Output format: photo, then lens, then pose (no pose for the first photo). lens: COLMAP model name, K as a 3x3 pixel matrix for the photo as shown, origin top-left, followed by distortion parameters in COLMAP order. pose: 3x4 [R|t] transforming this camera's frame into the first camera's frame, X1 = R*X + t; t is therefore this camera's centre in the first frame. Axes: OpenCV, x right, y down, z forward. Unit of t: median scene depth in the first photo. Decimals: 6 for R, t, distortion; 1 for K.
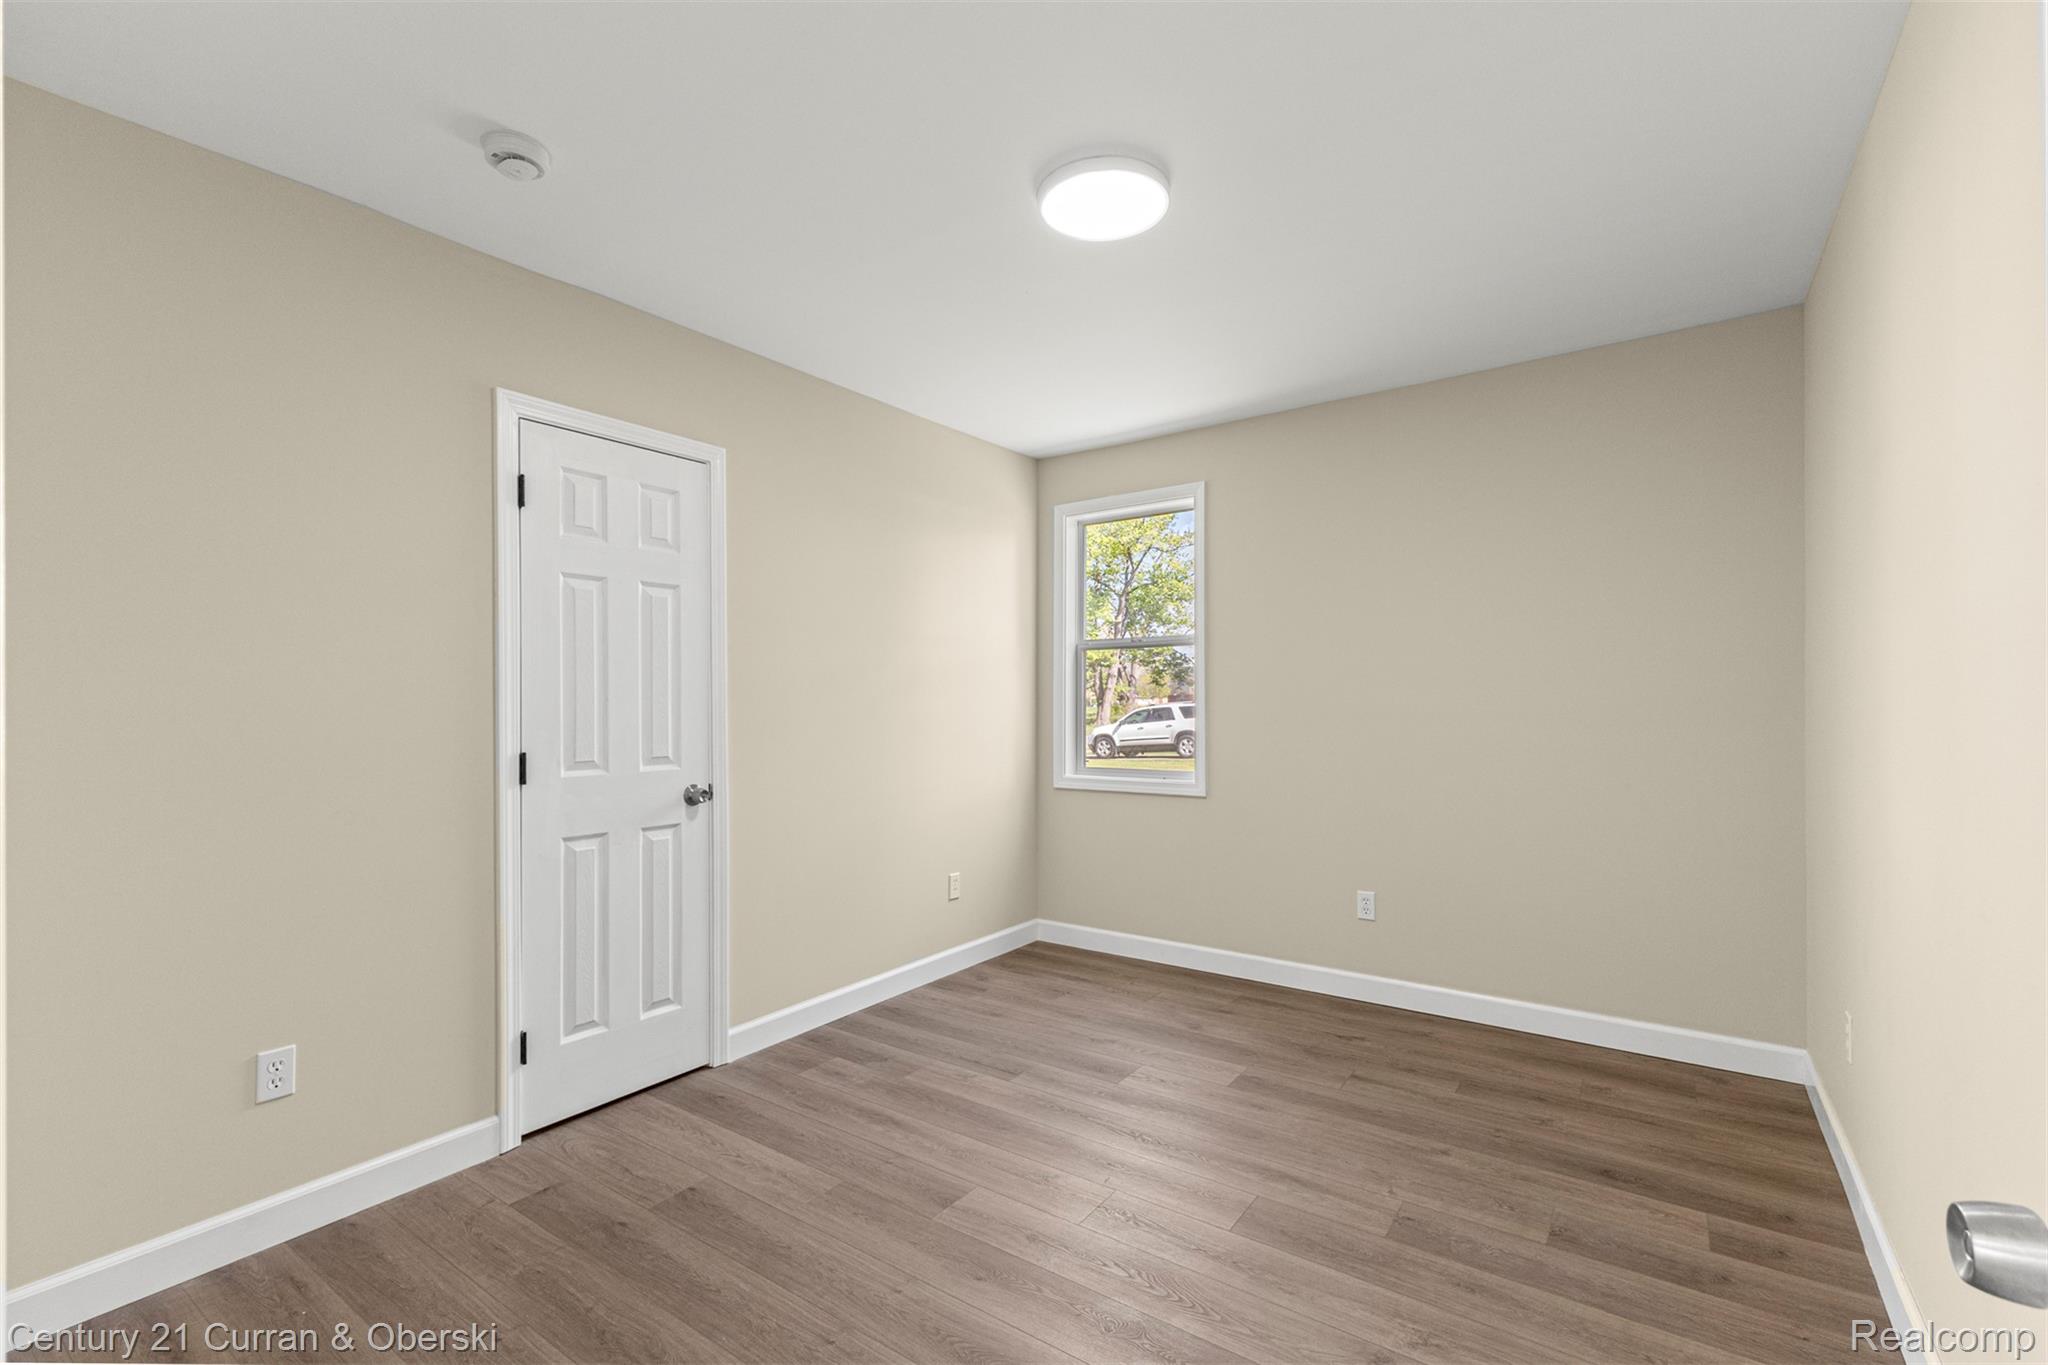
lens RADIAL K [[897.9, 0, 1021.8], [0, 897.9, 695.3], [0, 0, 1]] dist [0.008302, -0.000394]
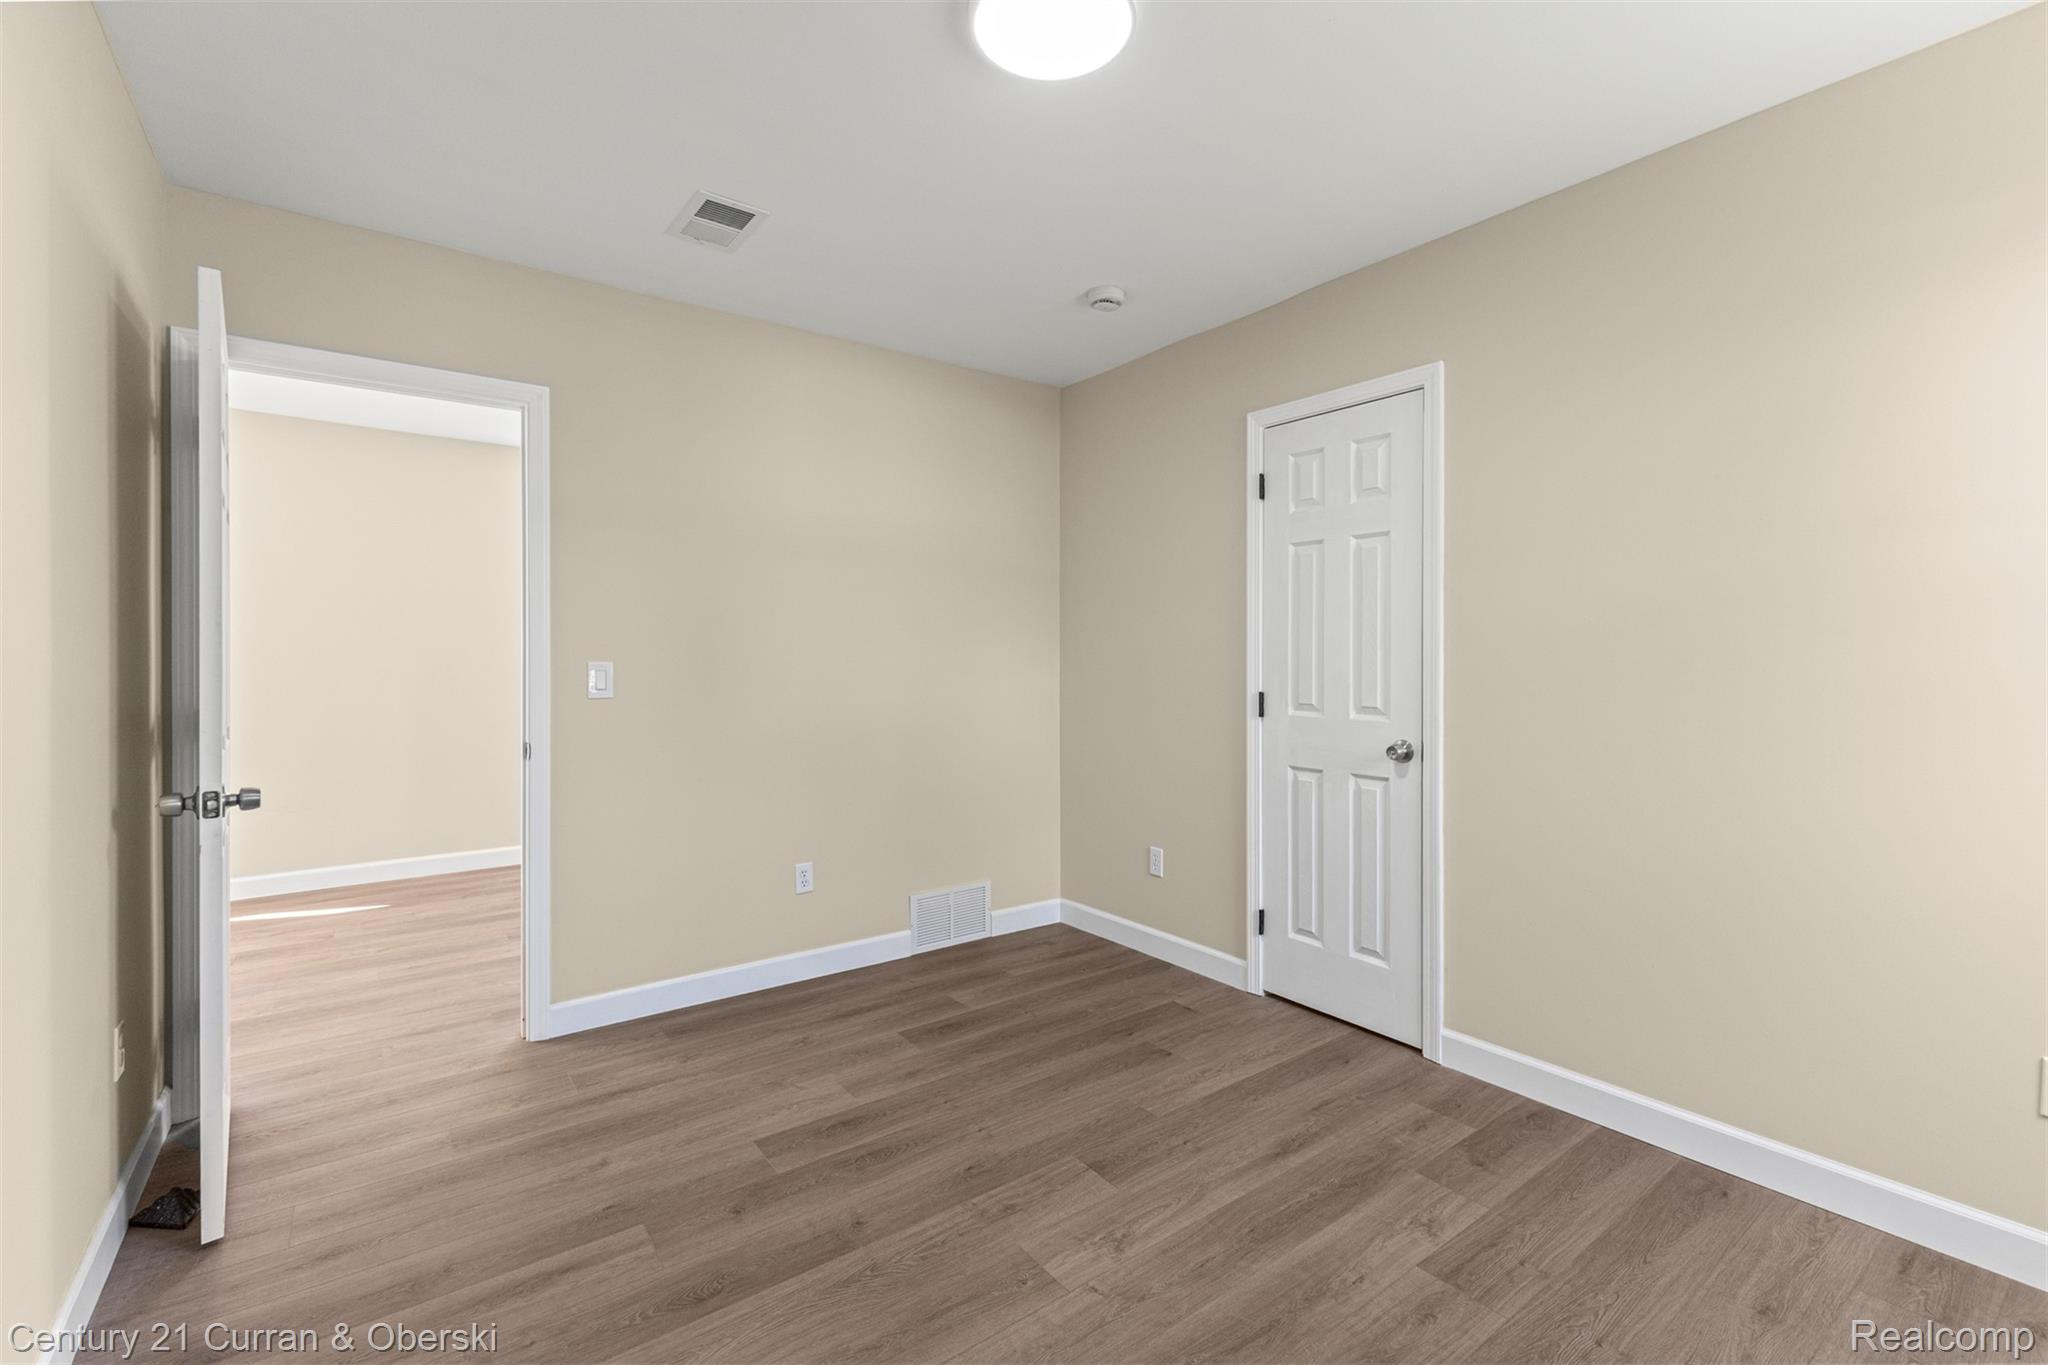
lens RADIAL K [[897.9, 0, 1044.0], [0, 897.9, 653.9], [0, 0, 1]] dist [0.008302, -0.000394]
pose [[-0.303457, 0.008560, -0.952807, 0.672382], [0.012084, 0.999914, 0.005134, -0.000023], [0.952769, -0.009956, -0.303534, 0.974895]]
